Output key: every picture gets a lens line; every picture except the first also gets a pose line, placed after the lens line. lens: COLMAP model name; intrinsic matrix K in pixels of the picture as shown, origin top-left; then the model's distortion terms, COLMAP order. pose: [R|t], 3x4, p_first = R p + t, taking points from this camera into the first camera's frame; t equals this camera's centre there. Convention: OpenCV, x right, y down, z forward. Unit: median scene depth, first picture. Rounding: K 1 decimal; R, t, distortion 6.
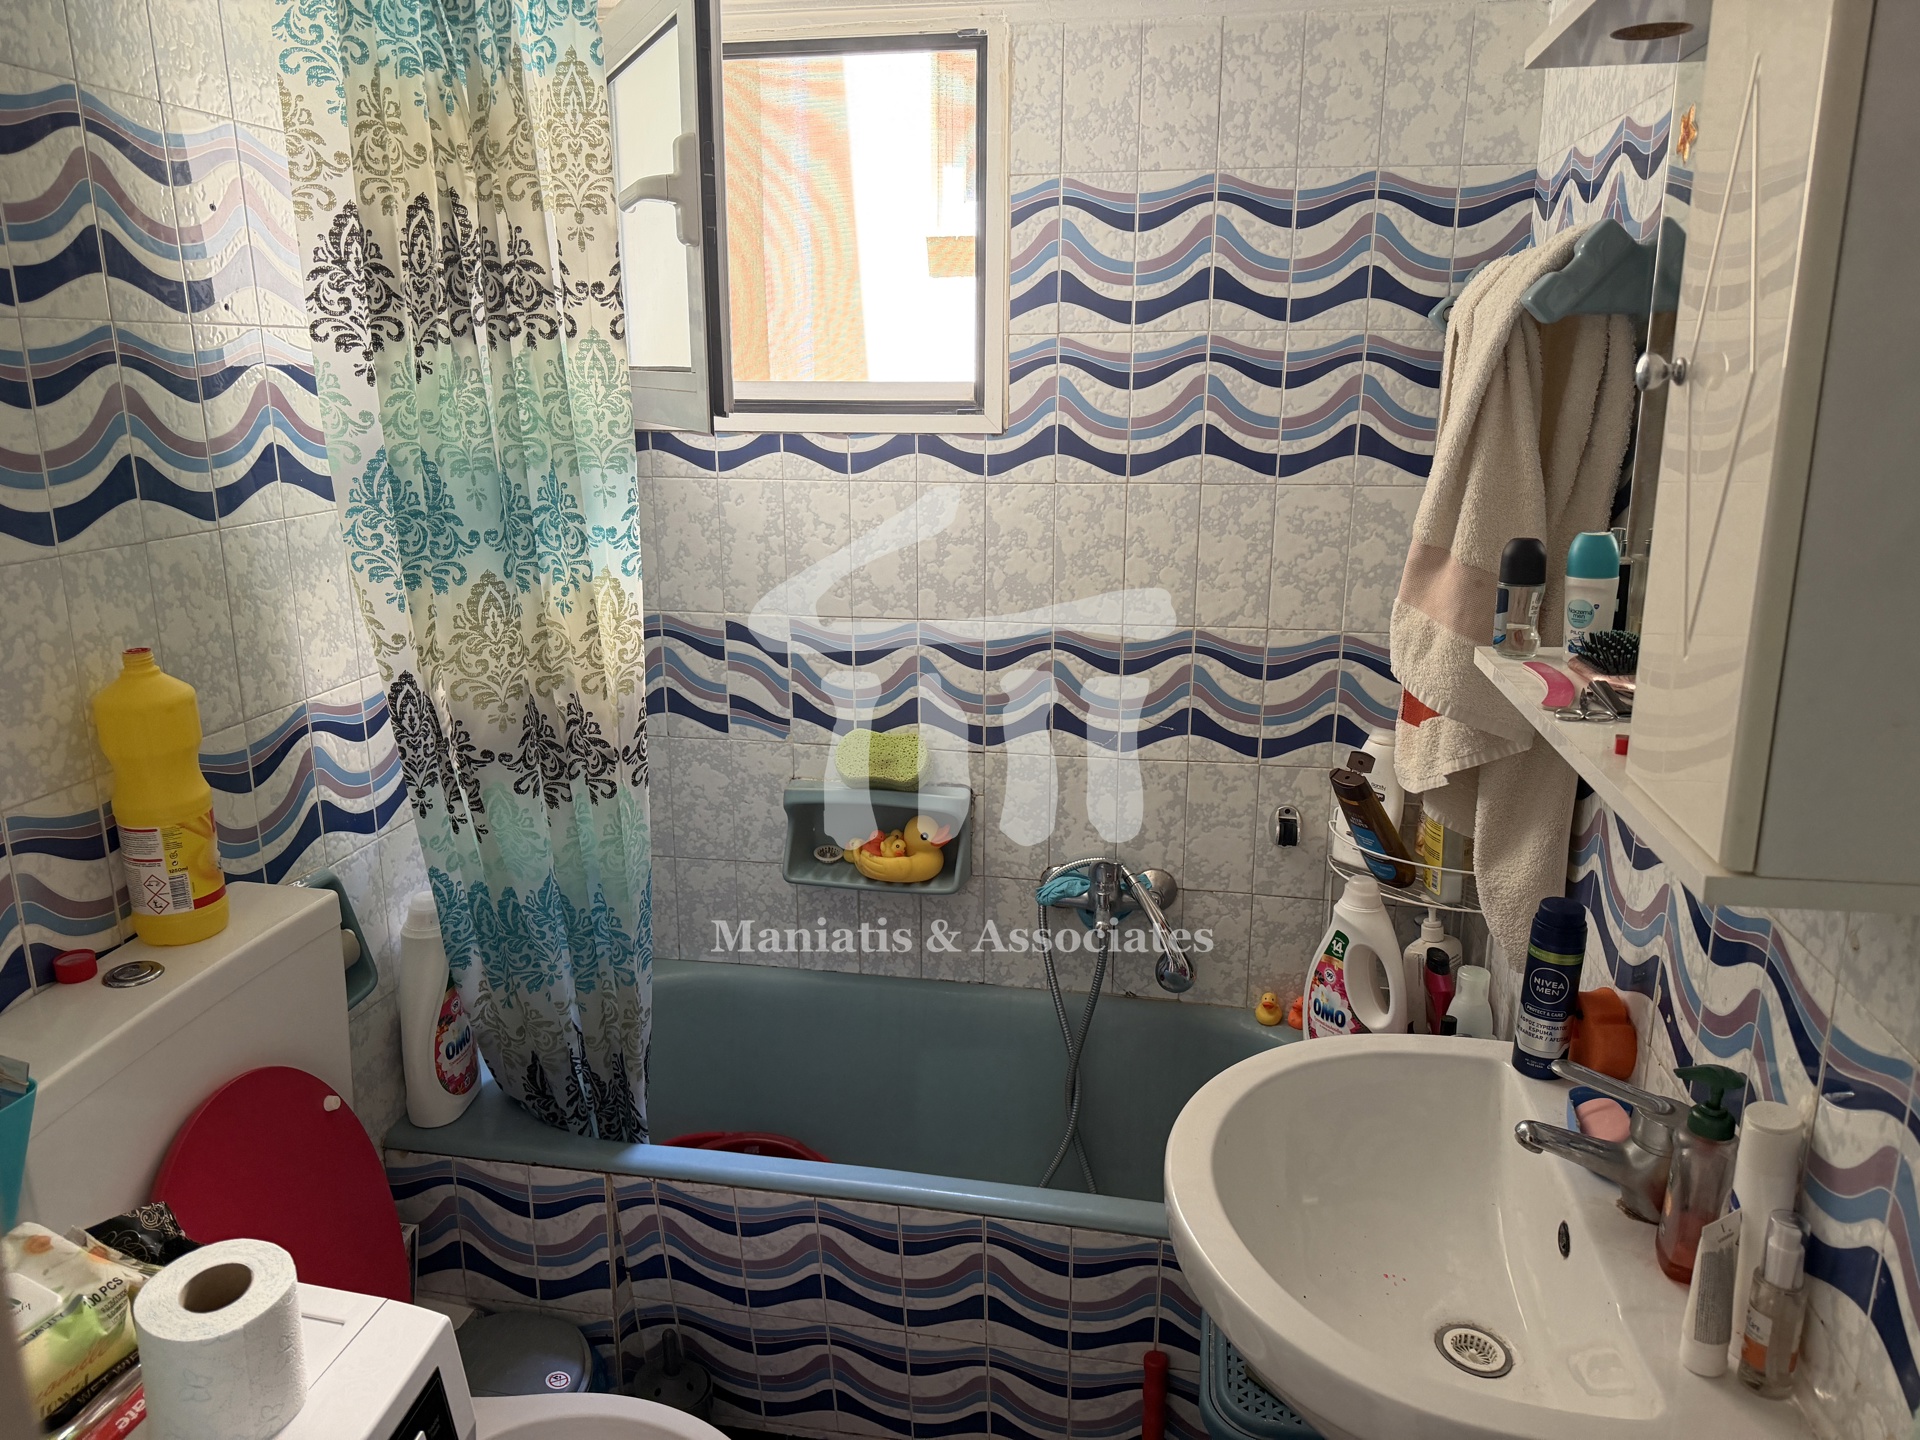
lens RADIAL K [[1403.8, 0, 997.1], [0, 1403.8, 722.5], [0, 0, 1]] dist [0.107559, -0.160091]
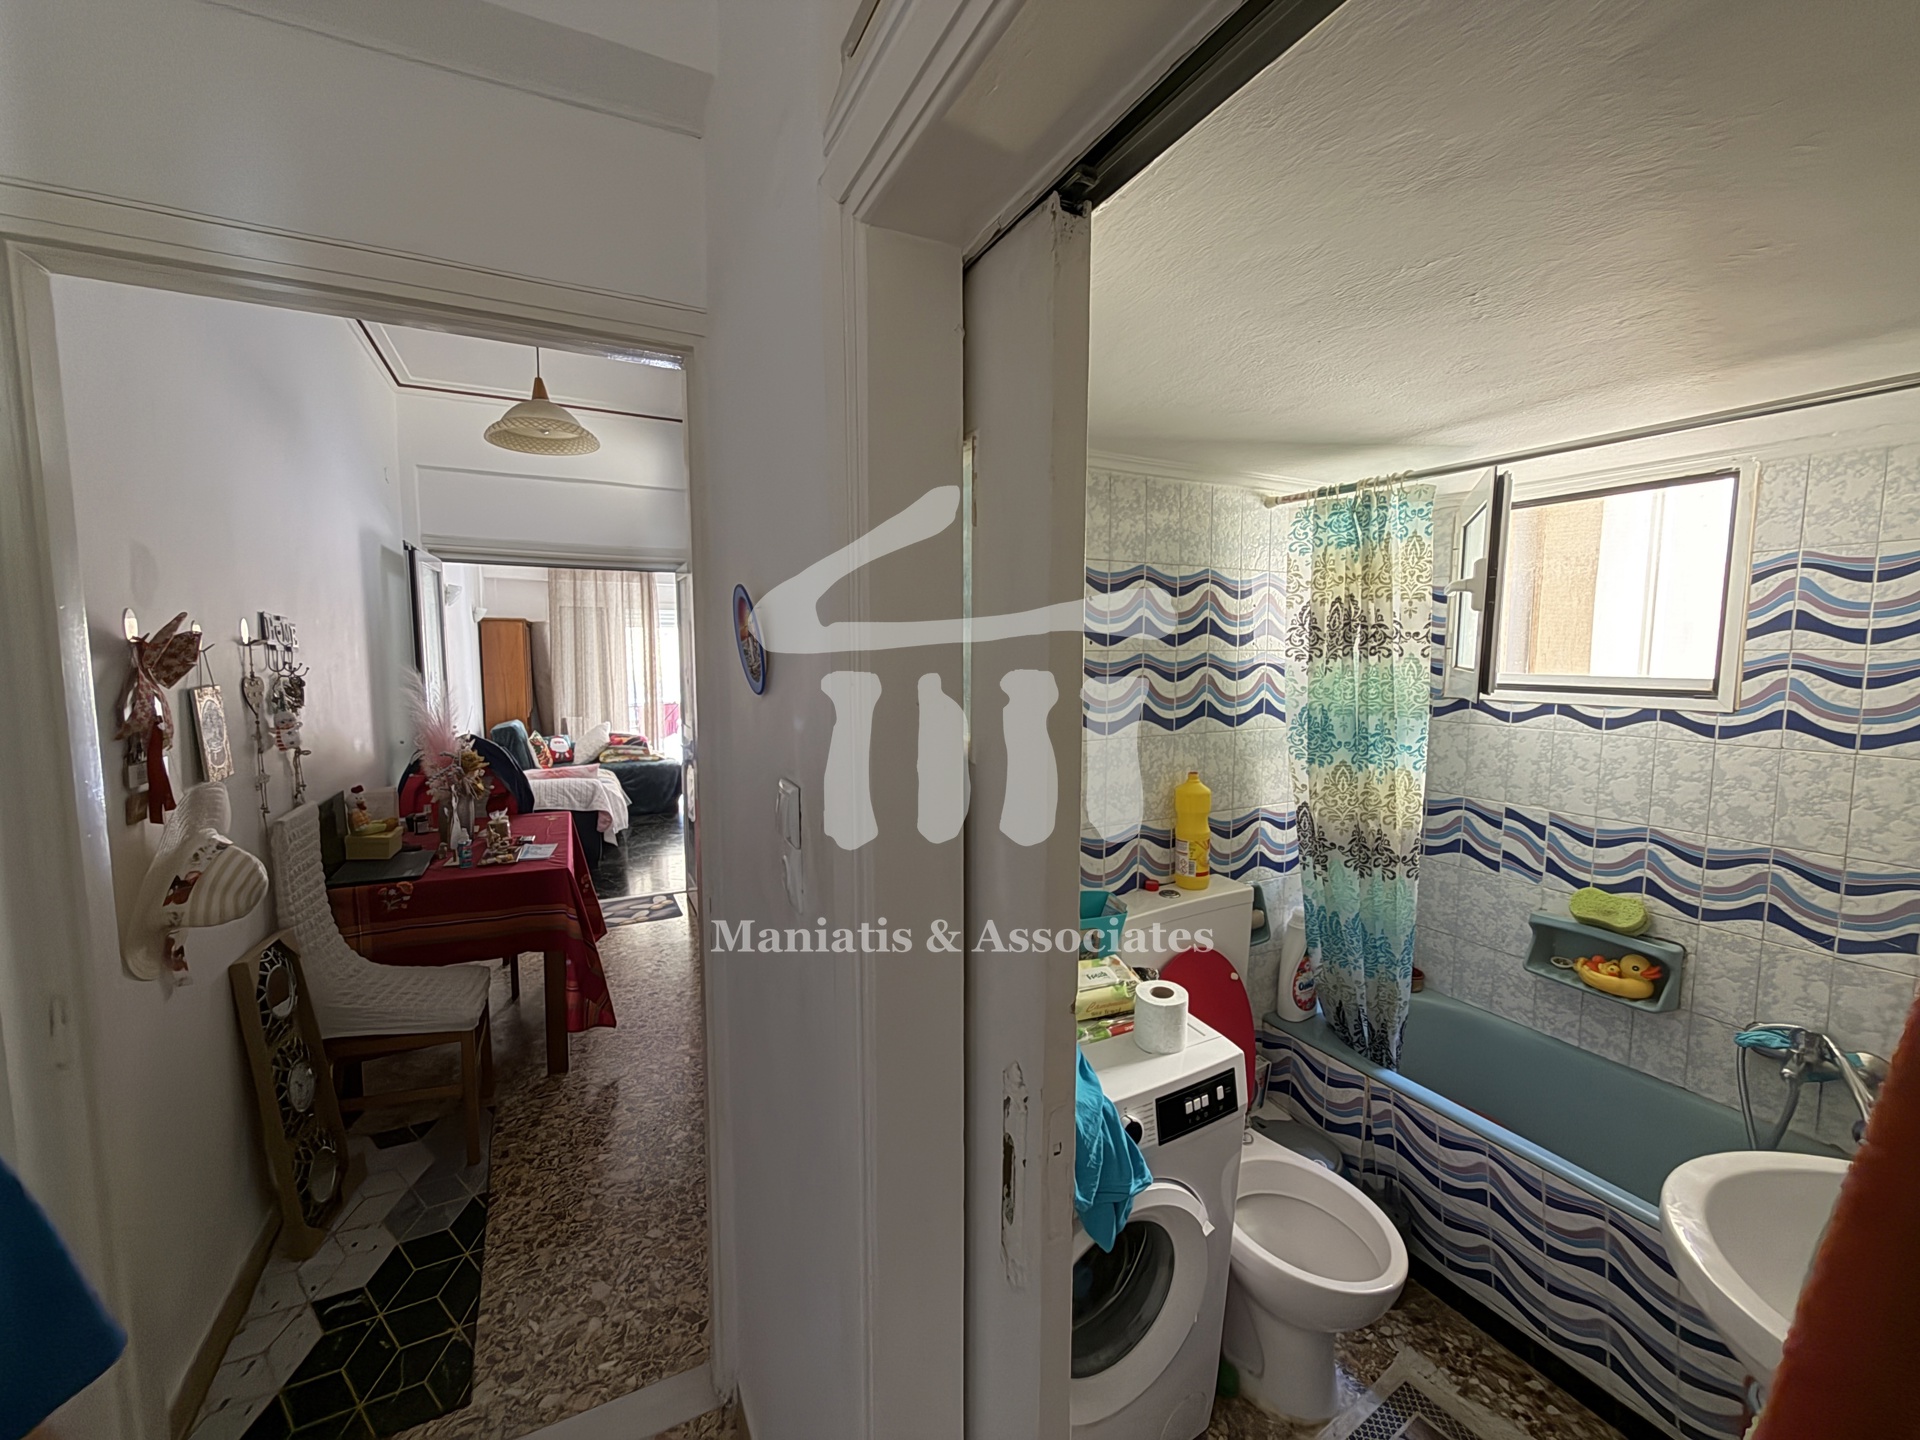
lens RADIAL K [[766.0, 0, 955.3], [0, 766.0, 719.3], [0, 0, 1]] dist [0.001066, 0.000126]
pose [[0.621239, 0.076382, -0.779890, 0.155720], [-0.197678, 0.978327, -0.061648, 0.019120], [0.758278, 0.192465, 0.622873, -0.164750]]
